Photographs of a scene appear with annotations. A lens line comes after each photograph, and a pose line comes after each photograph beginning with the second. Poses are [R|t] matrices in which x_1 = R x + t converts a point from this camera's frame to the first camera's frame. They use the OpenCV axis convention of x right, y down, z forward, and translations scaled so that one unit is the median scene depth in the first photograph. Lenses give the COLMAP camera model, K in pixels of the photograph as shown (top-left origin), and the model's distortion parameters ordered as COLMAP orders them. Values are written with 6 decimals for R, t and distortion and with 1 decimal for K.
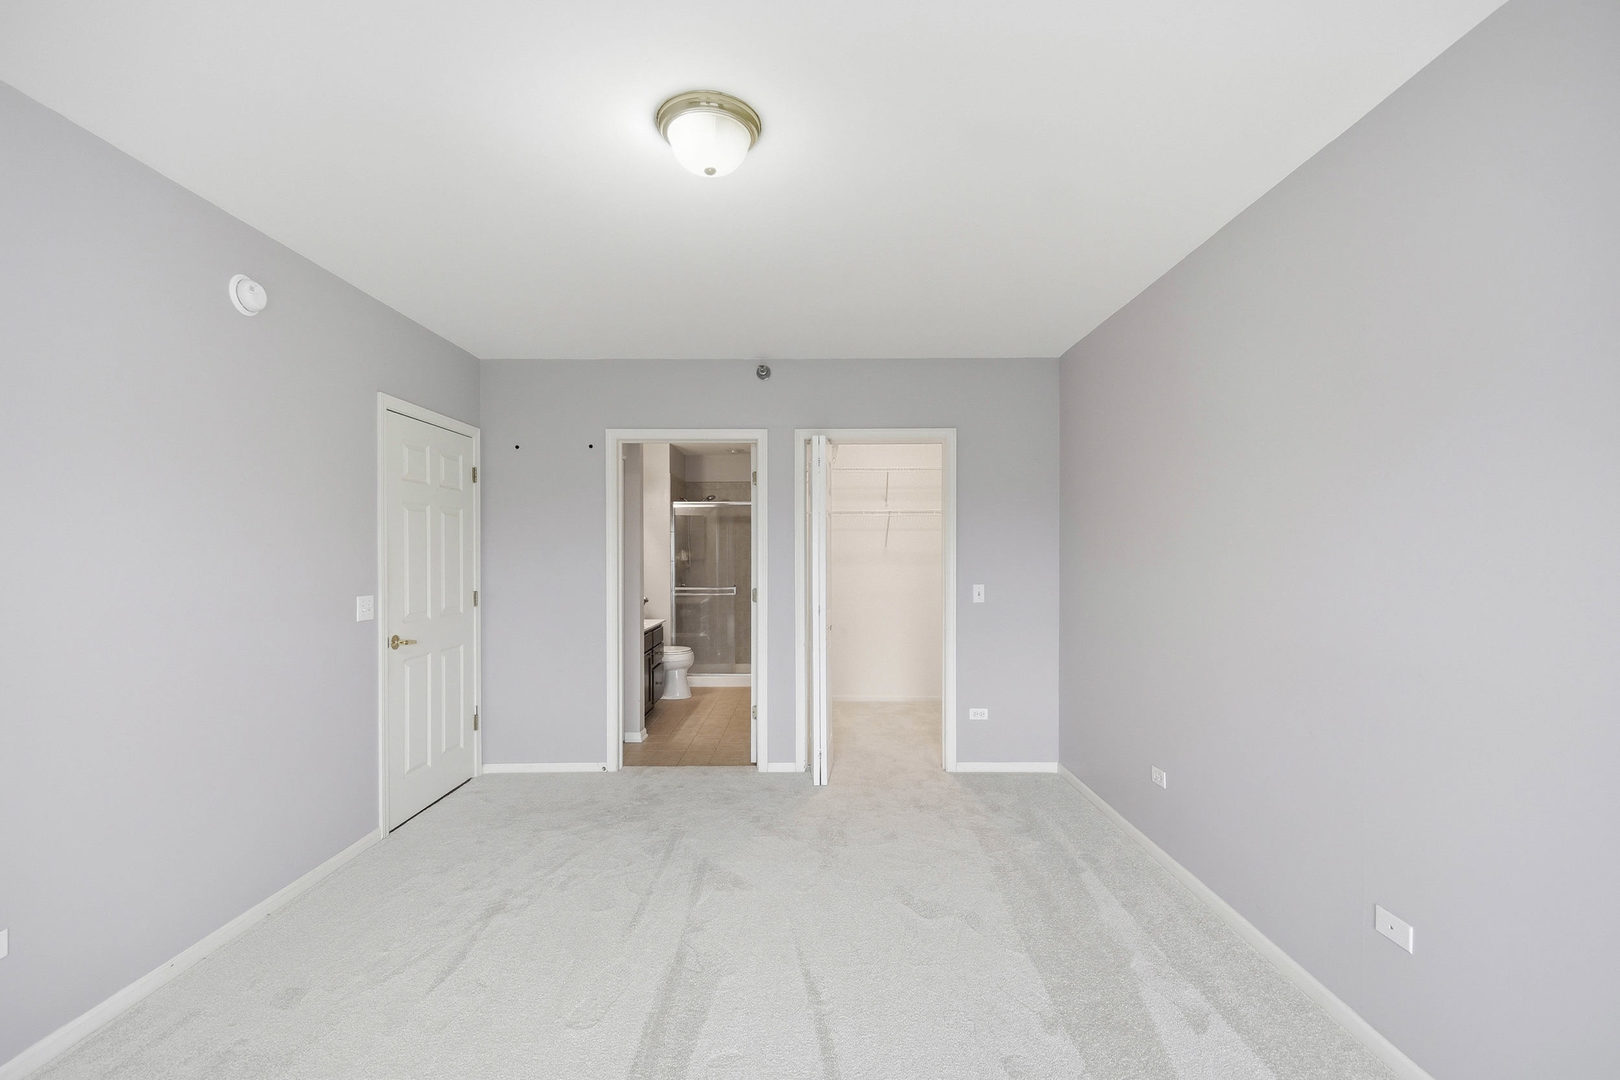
lens RADIAL K [[759.5, 0, 810.0], [0, 759.5, 540.0], [0, 0, 1]] dist [0.007811, 0.000034]
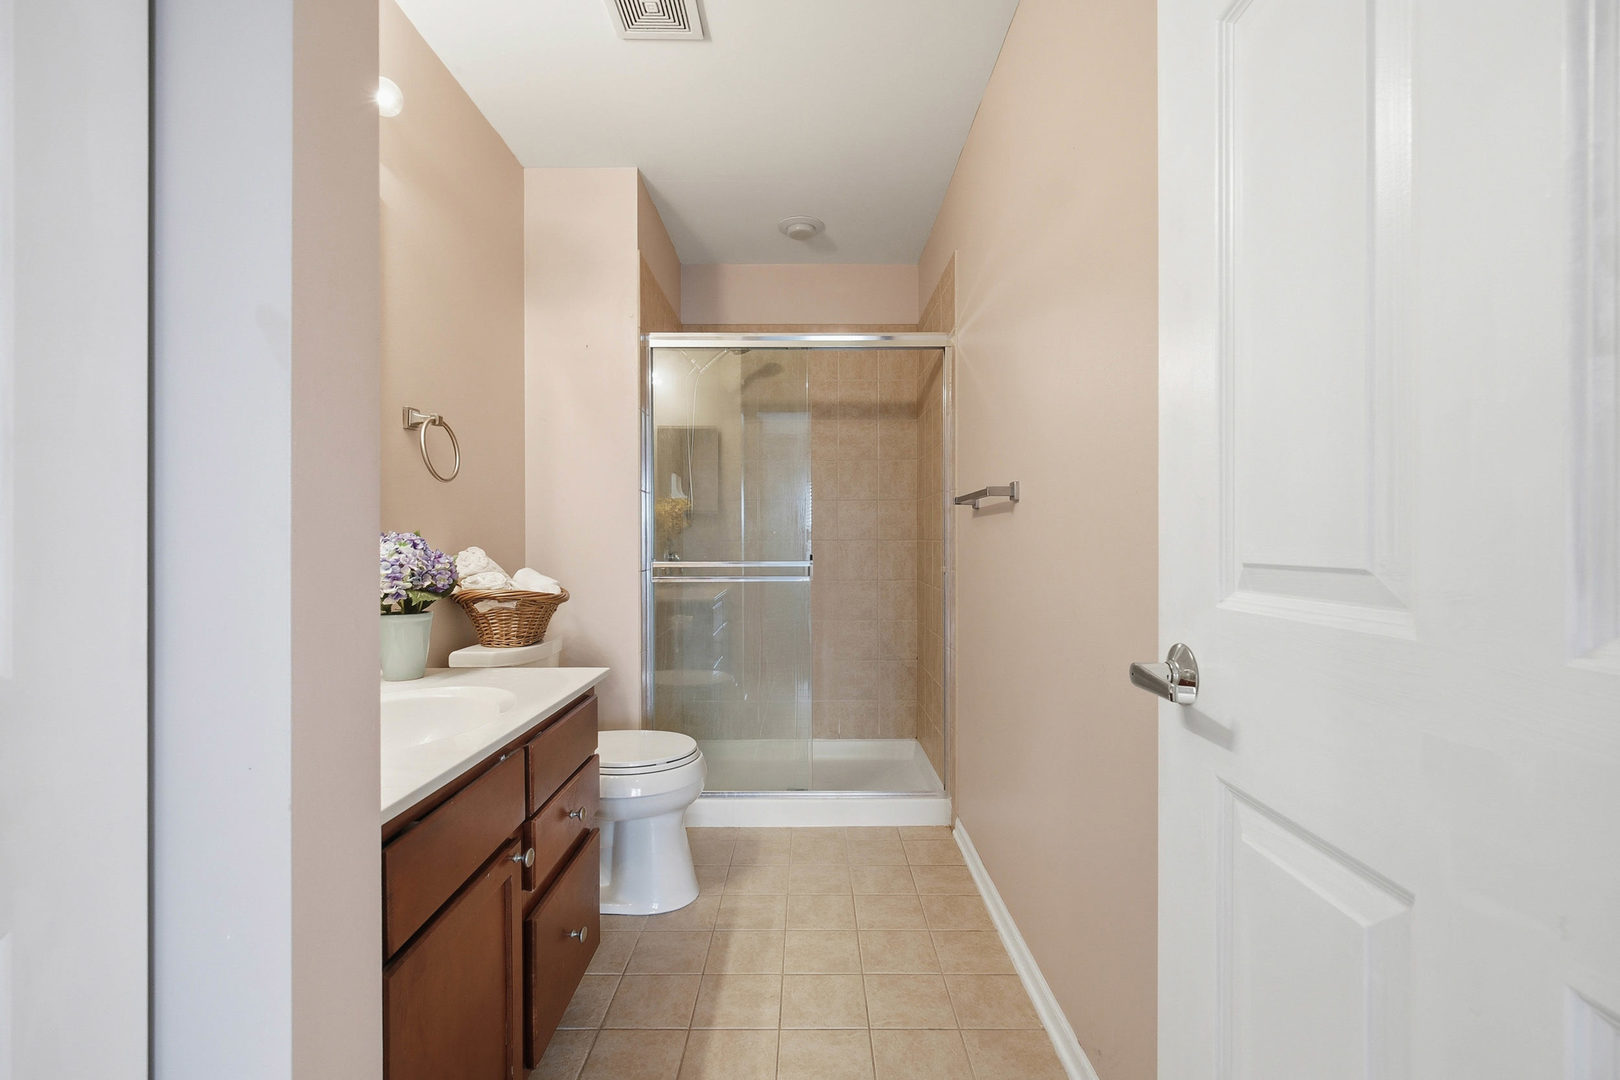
lens RADIAL K [[759.5, 0, 810.0], [0, 759.5, 540.0], [0, 0, 1]] dist [0.007811, 0.000034]
pose [[0.999829, 0.006980, 0.017136, -0.100333], [-0.007381, 0.999698, 0.023435, 0.040146], [-0.016968, -0.023557, 0.999578, 0.588323]]
